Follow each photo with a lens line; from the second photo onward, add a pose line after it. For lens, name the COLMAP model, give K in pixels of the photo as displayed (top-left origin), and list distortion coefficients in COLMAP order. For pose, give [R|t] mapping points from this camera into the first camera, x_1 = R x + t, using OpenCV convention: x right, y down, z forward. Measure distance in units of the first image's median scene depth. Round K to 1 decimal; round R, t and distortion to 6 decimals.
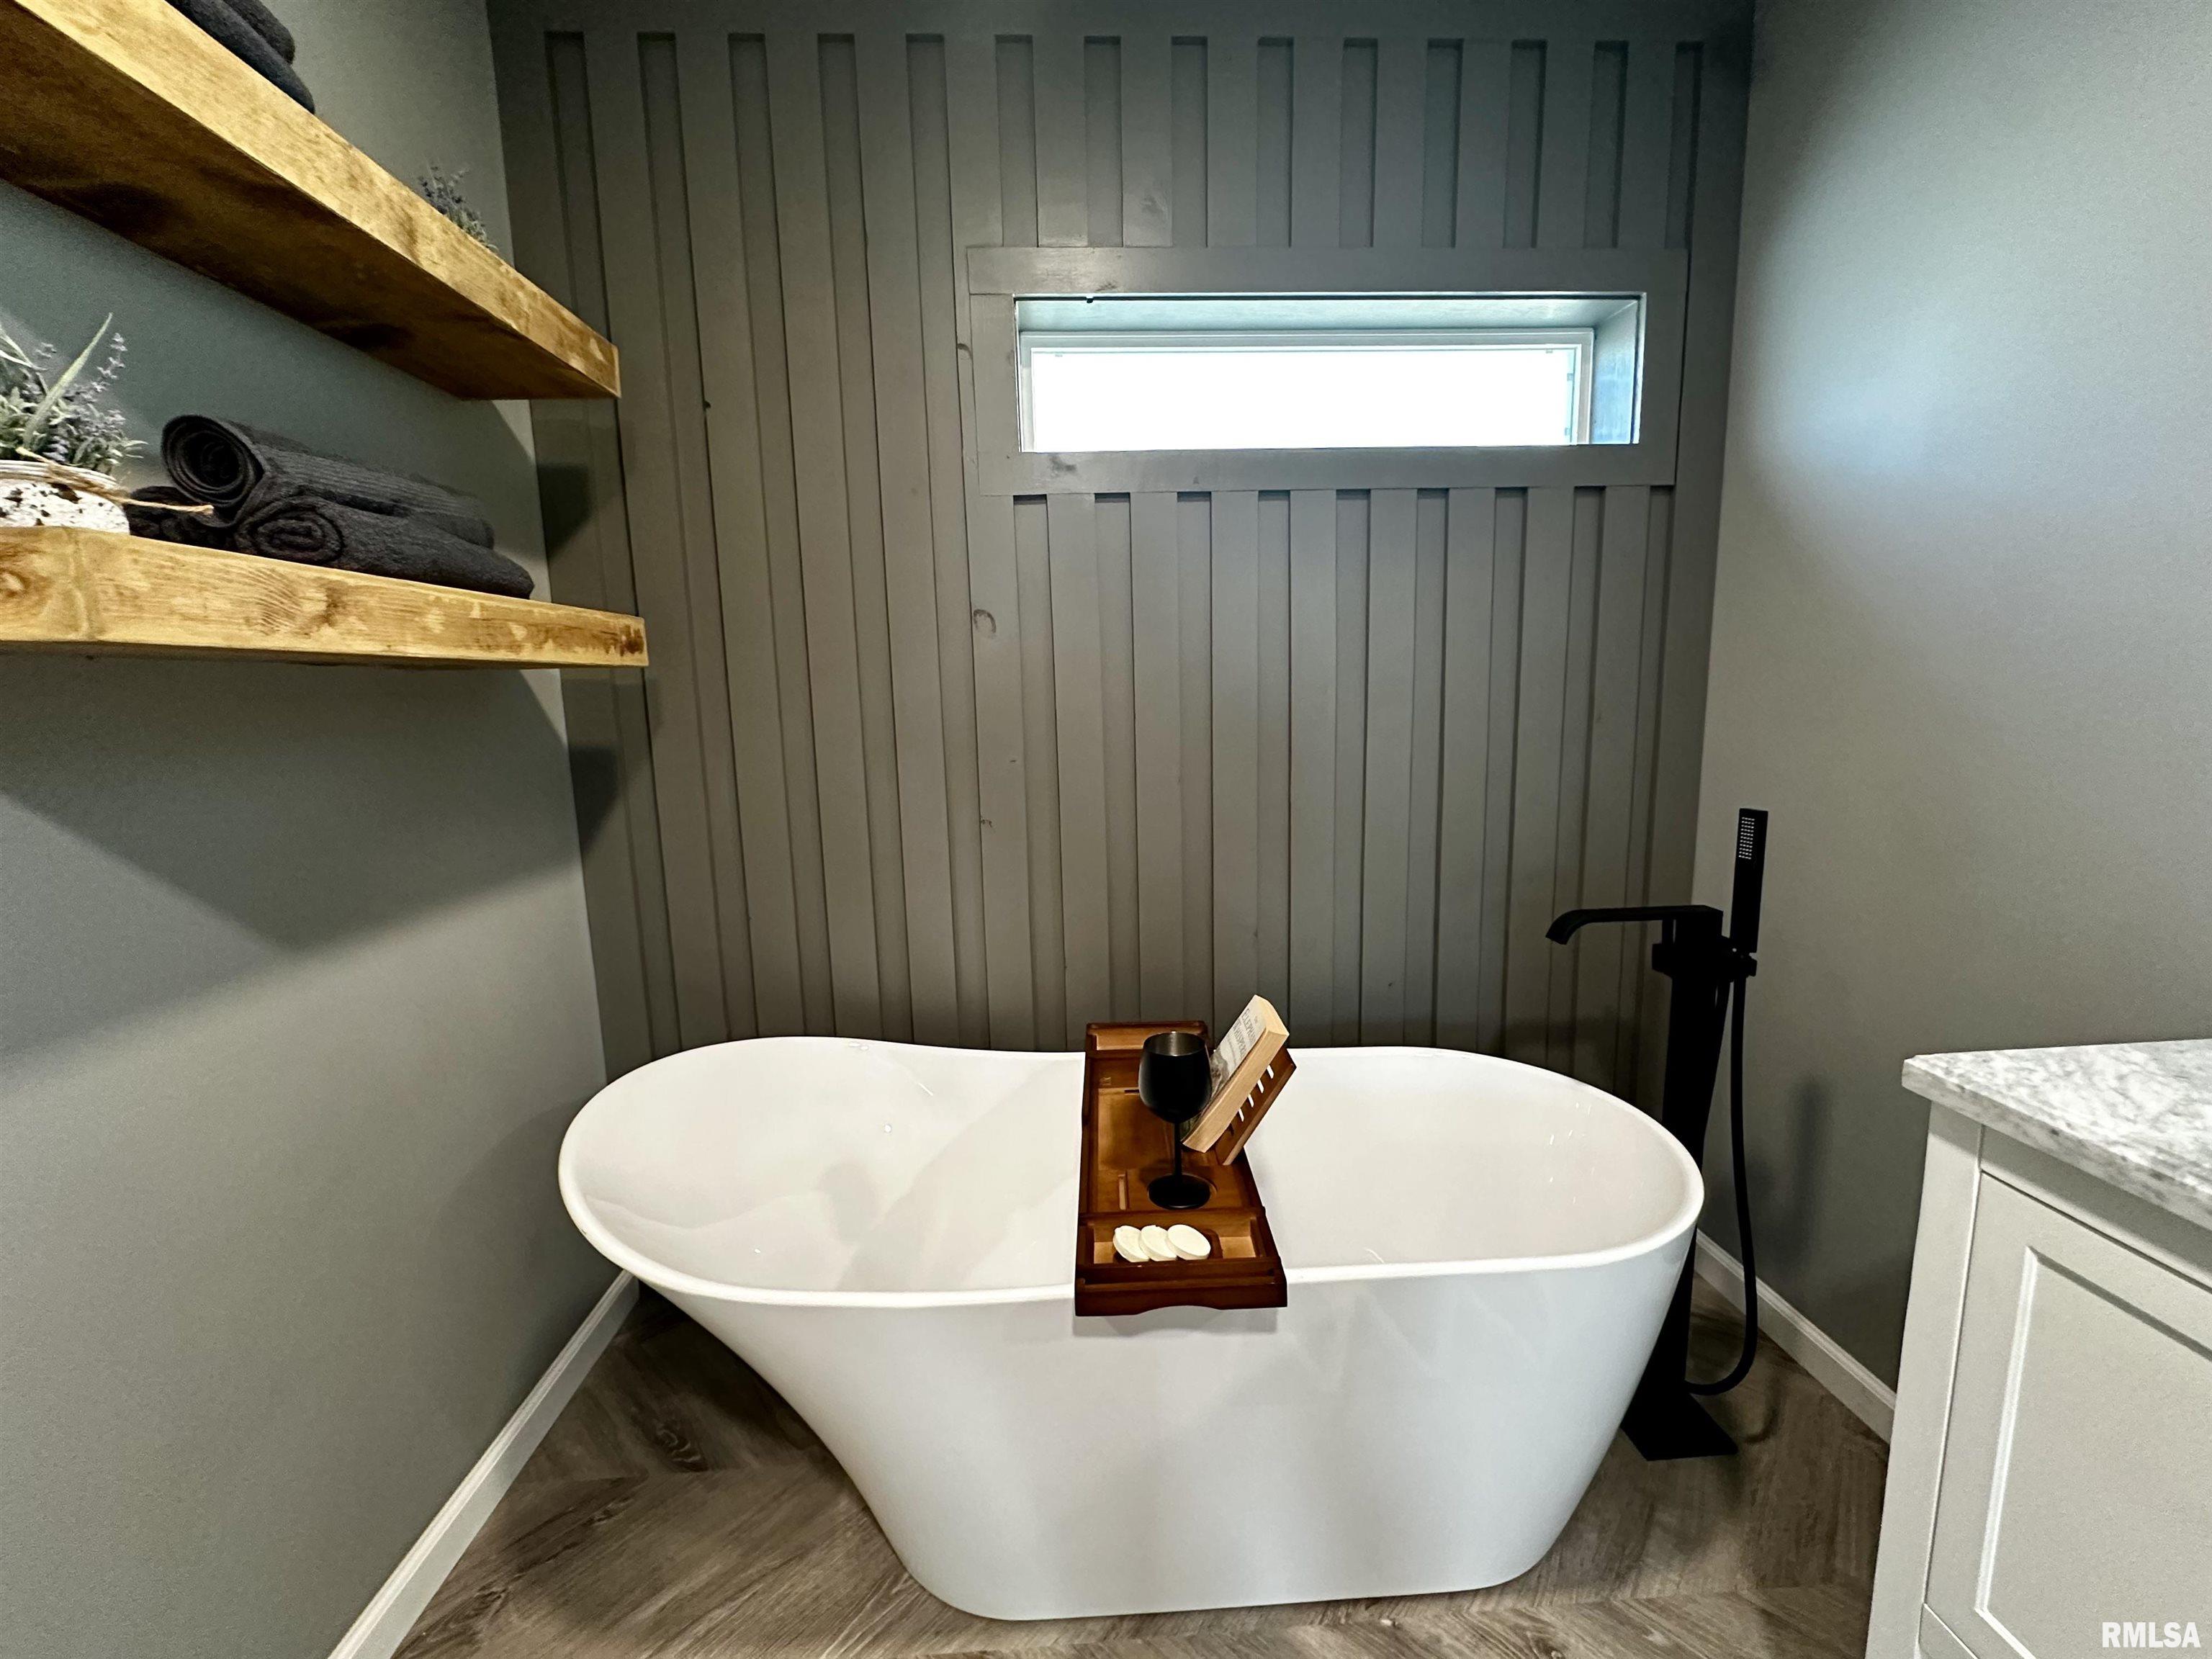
lens RADIAL K [[897.0, 0, 1106.0], [0, 897.0, 829.5], [0, 0, 1]] dist [-0.000066, 0.000221]
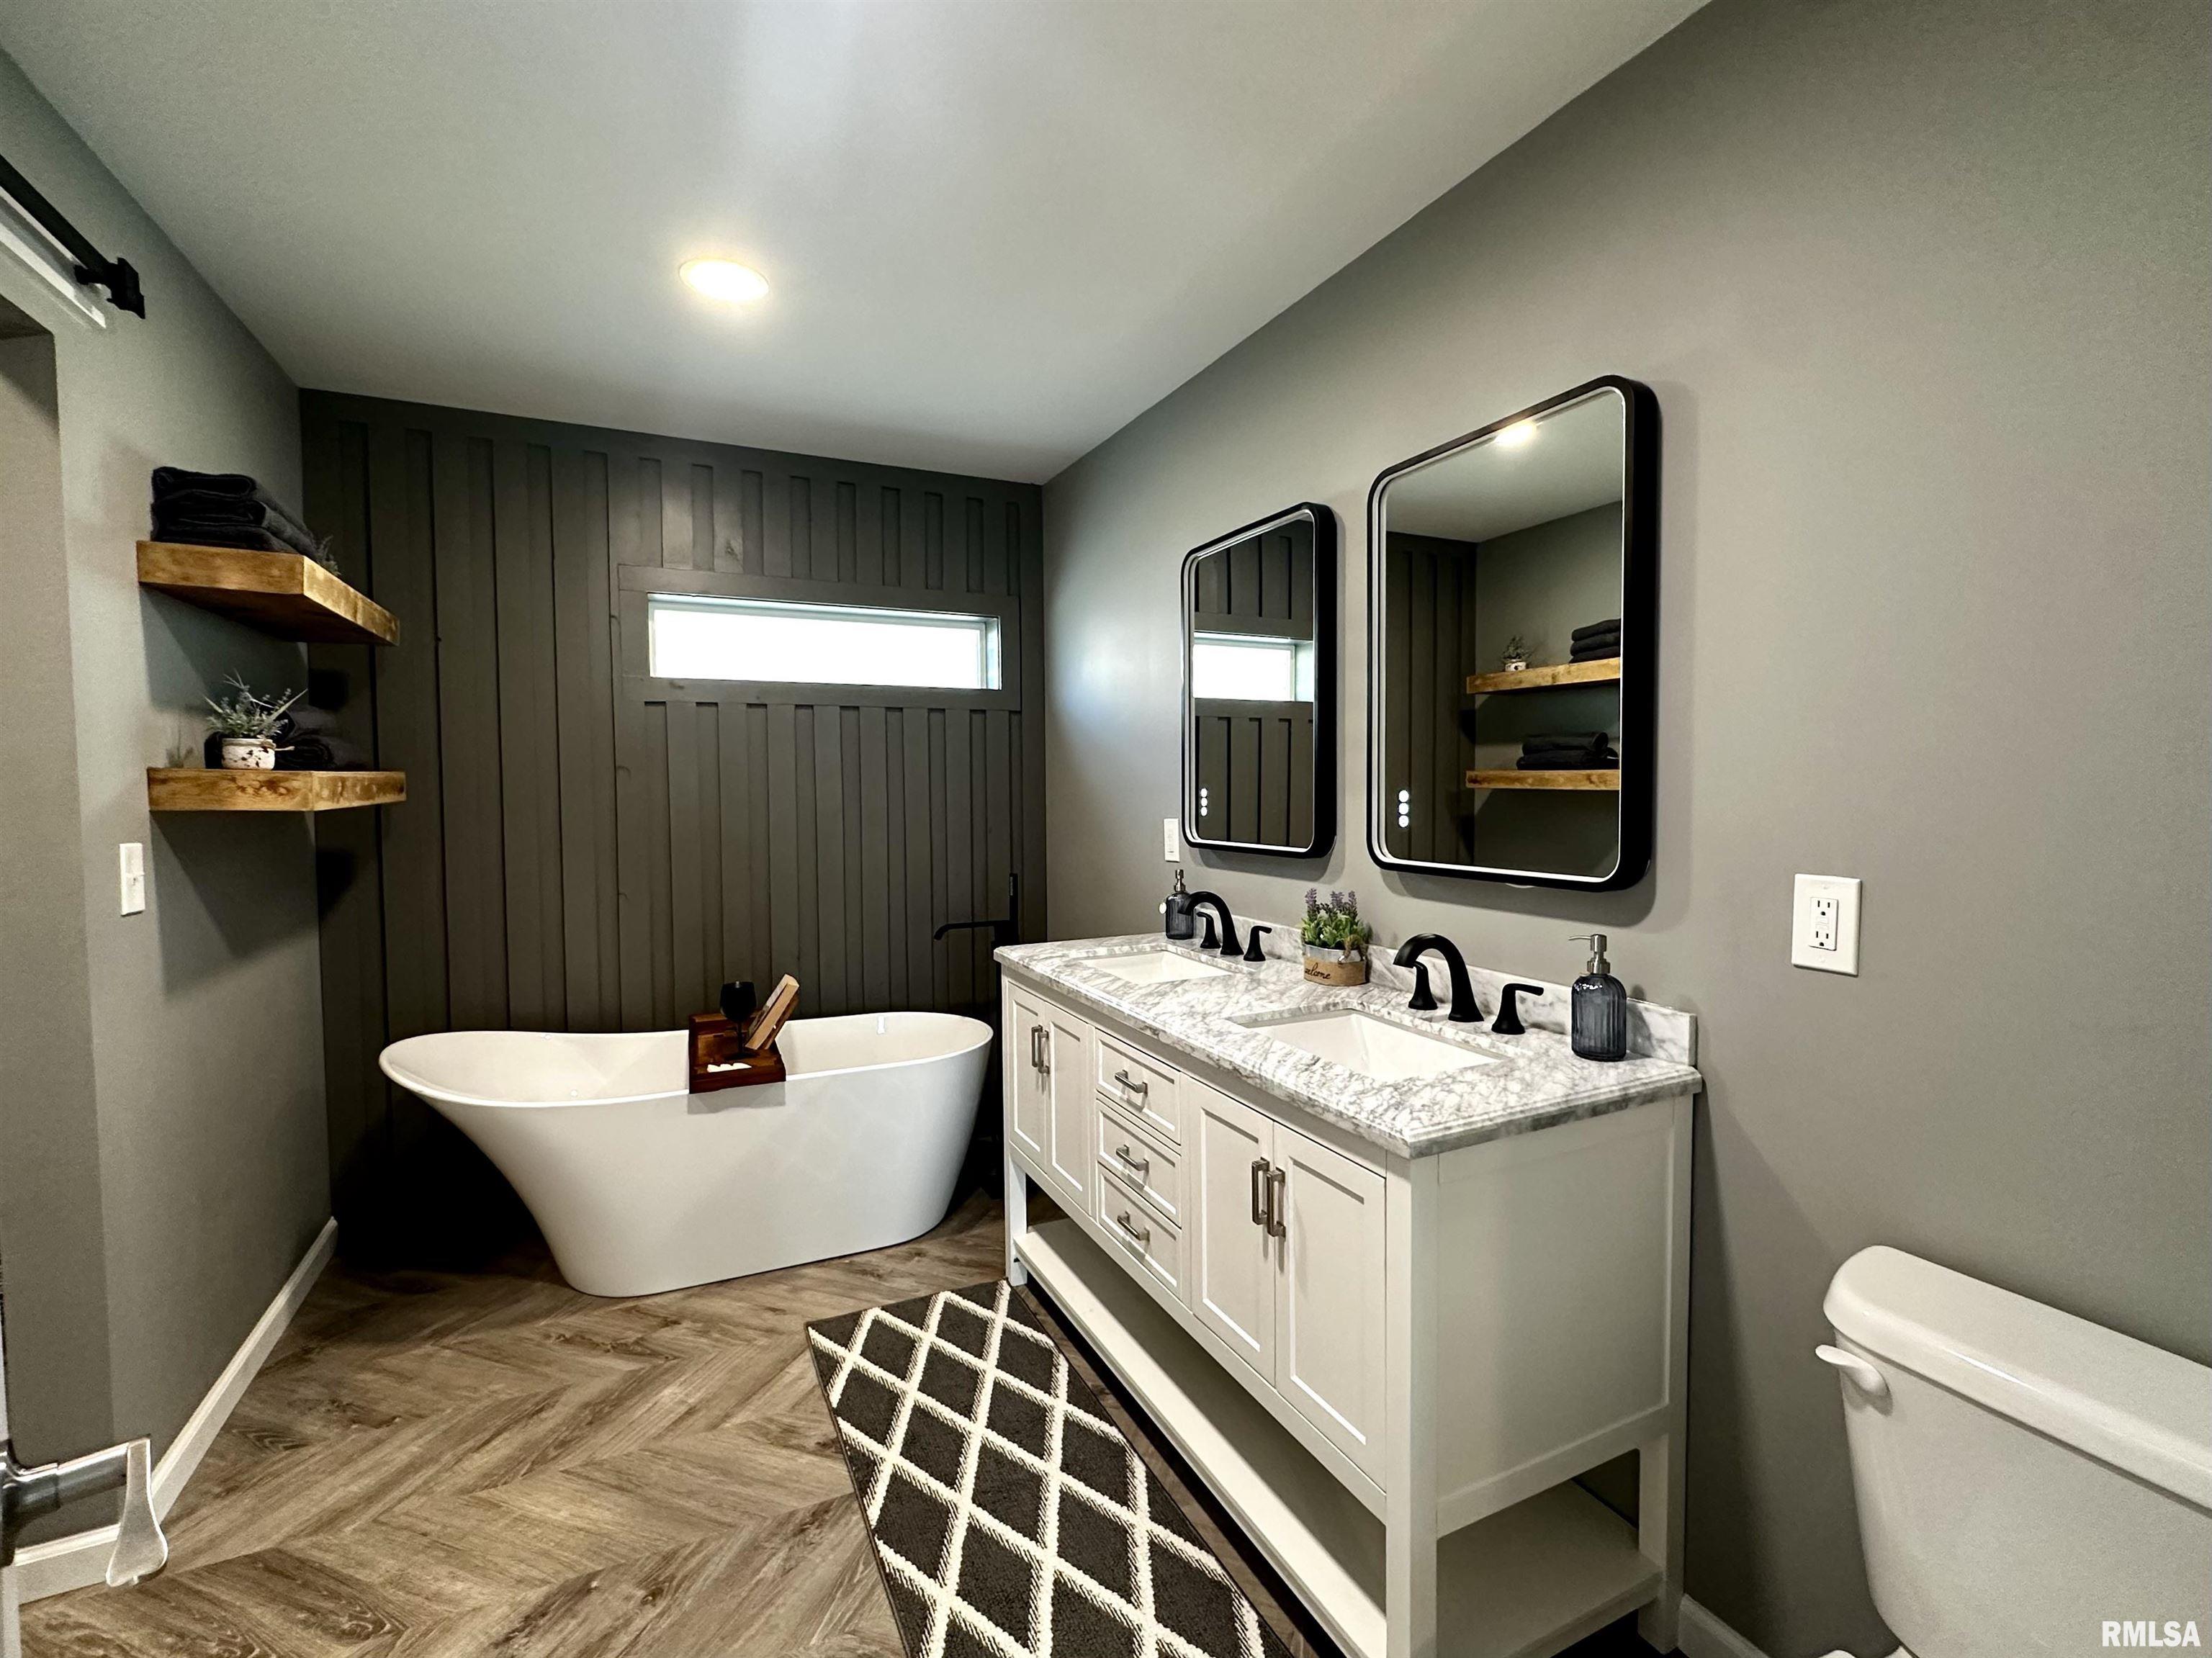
lens RADIAL K [[992.3, 0, 1115.5], [0, 992.3, 825.0], [0, 0, 1]] dist [0.001566, 0.000192]
pose [[0.919581, 0.005462, 0.392862, -0.022864], [0.039500, 0.993552, -0.106272, 0.115226], [-0.390909, 0.113244, 0.913436, -1.237703]]
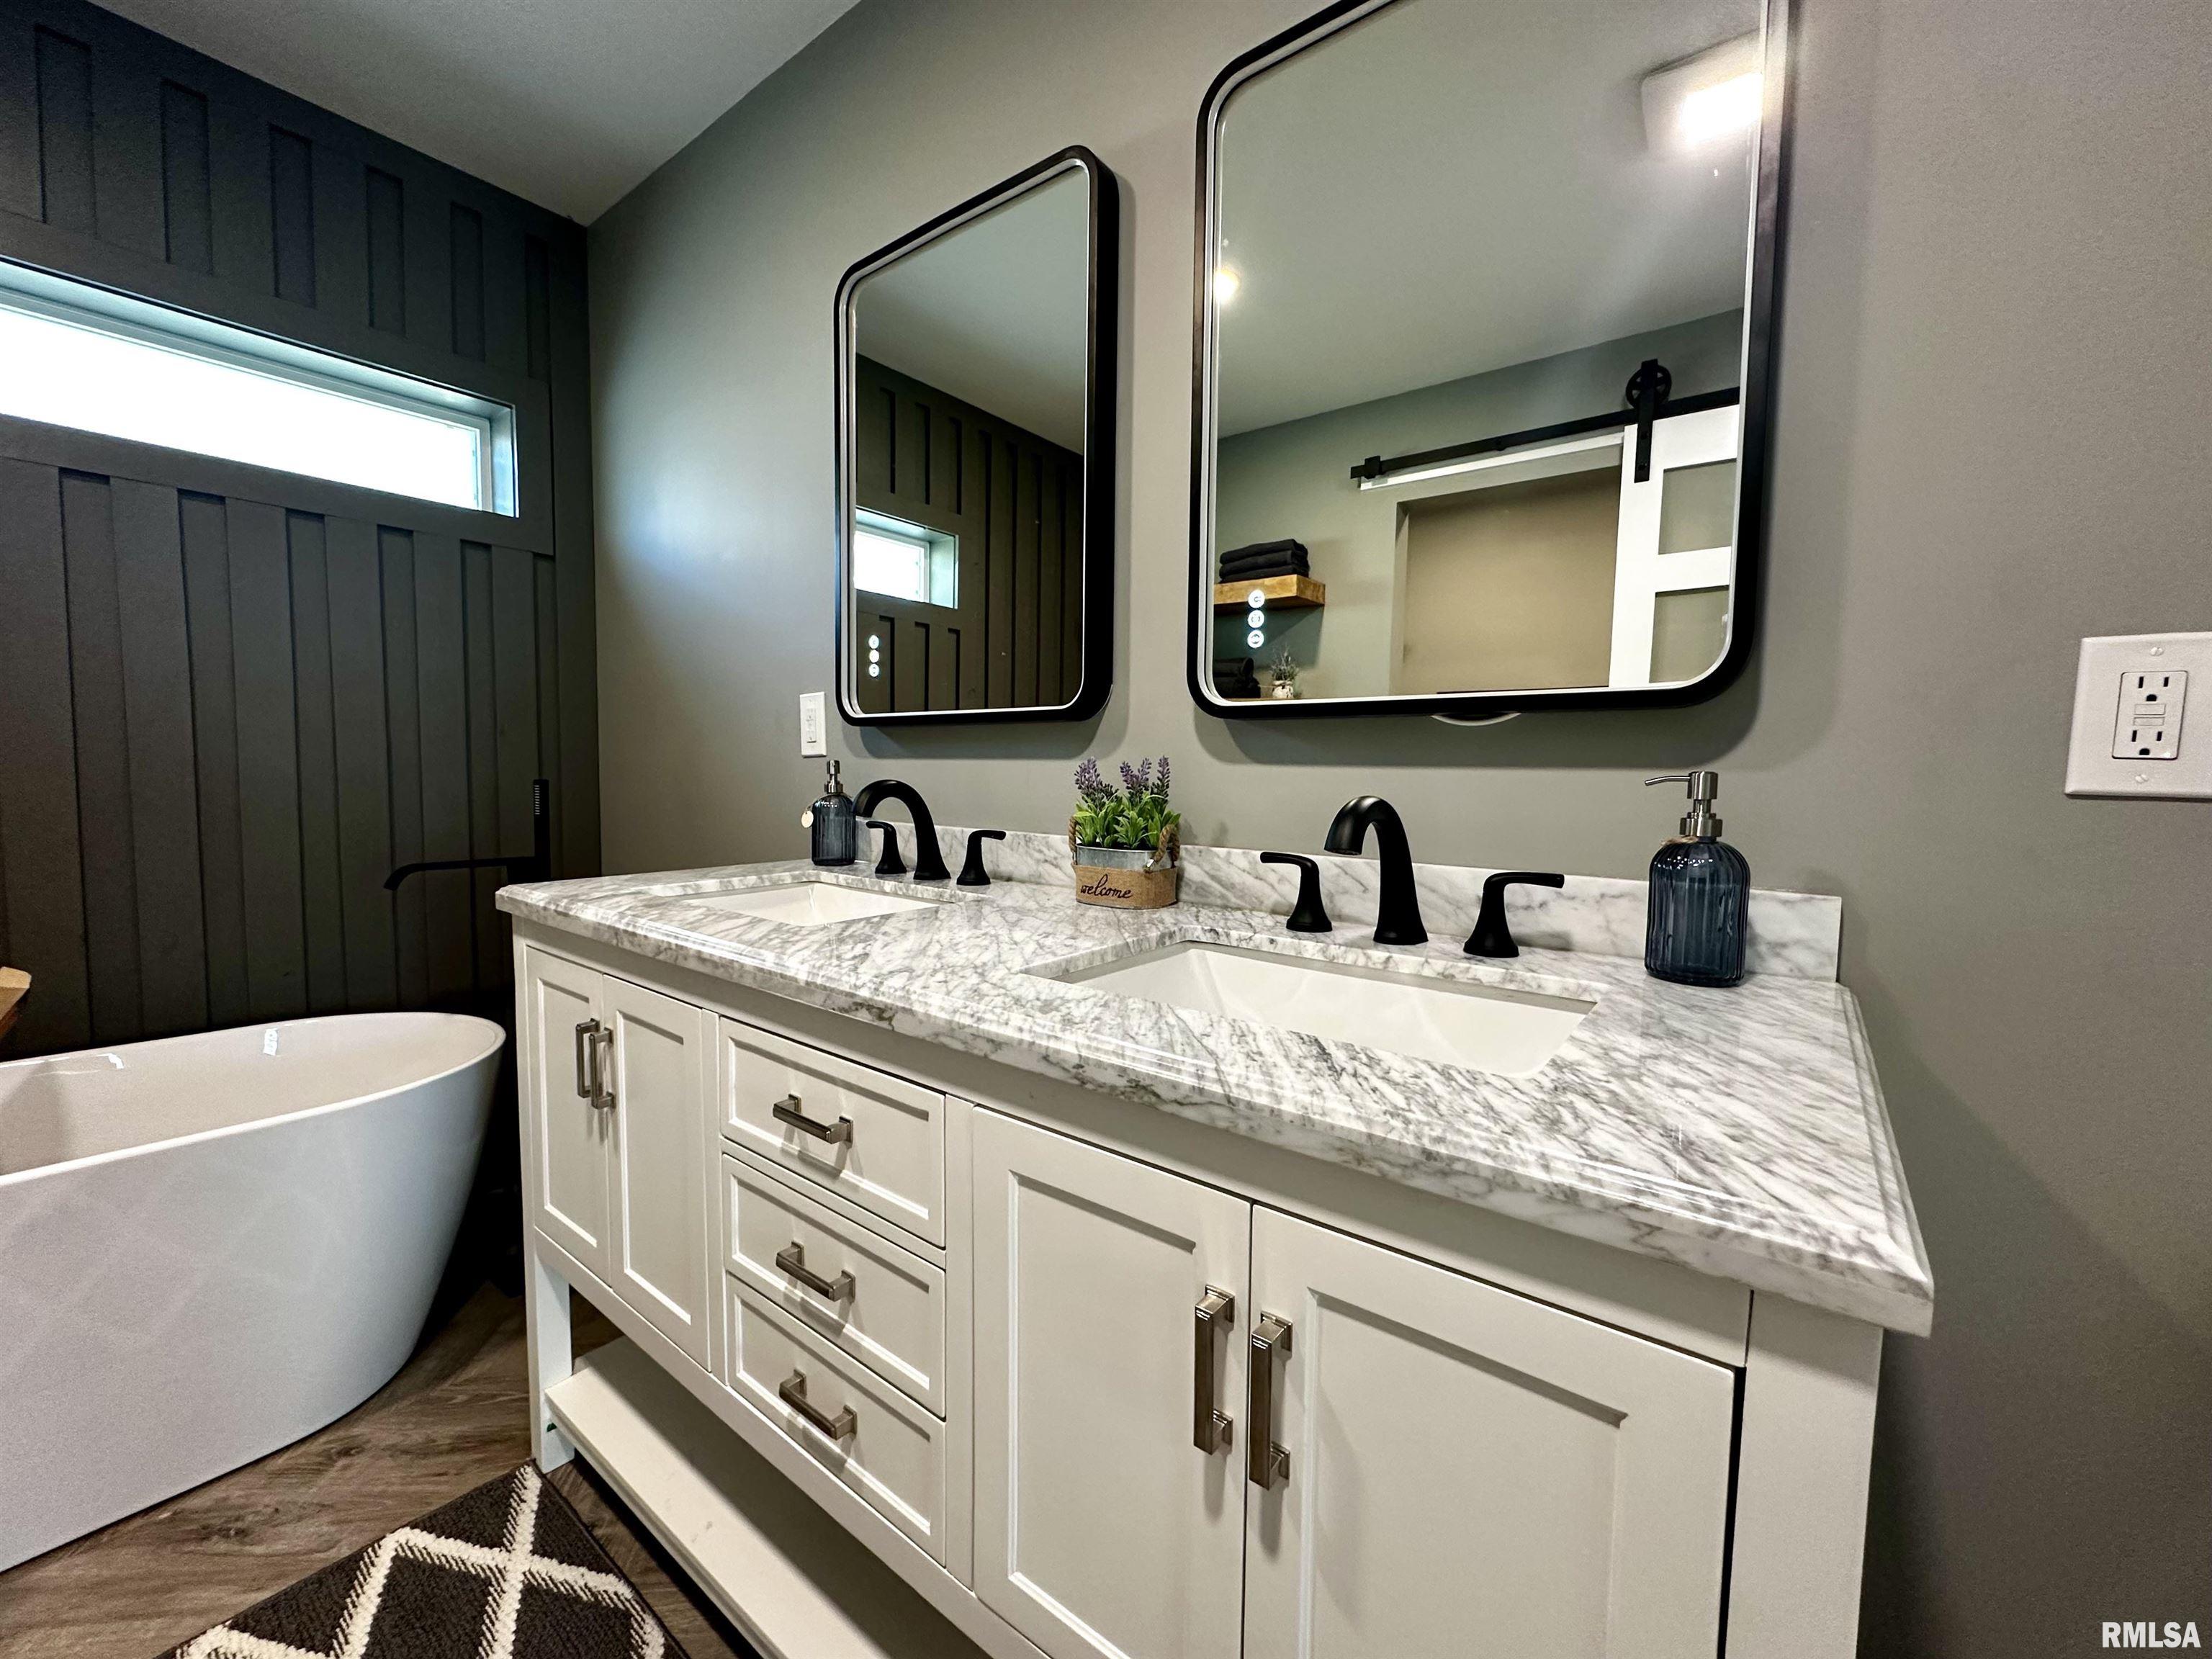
lens RADIAL K [[890.8, 0, 1107.0], [0, 890.8, 826.3], [0, 0, 1]] dist [-0.003138, 0.000108]
pose [[0.655258, -0.012556, 0.755301, 0.219611], [0.081049, 0.995259, -0.053769, 0.175394], [-0.751044, 0.096448, 0.653169, -0.506300]]
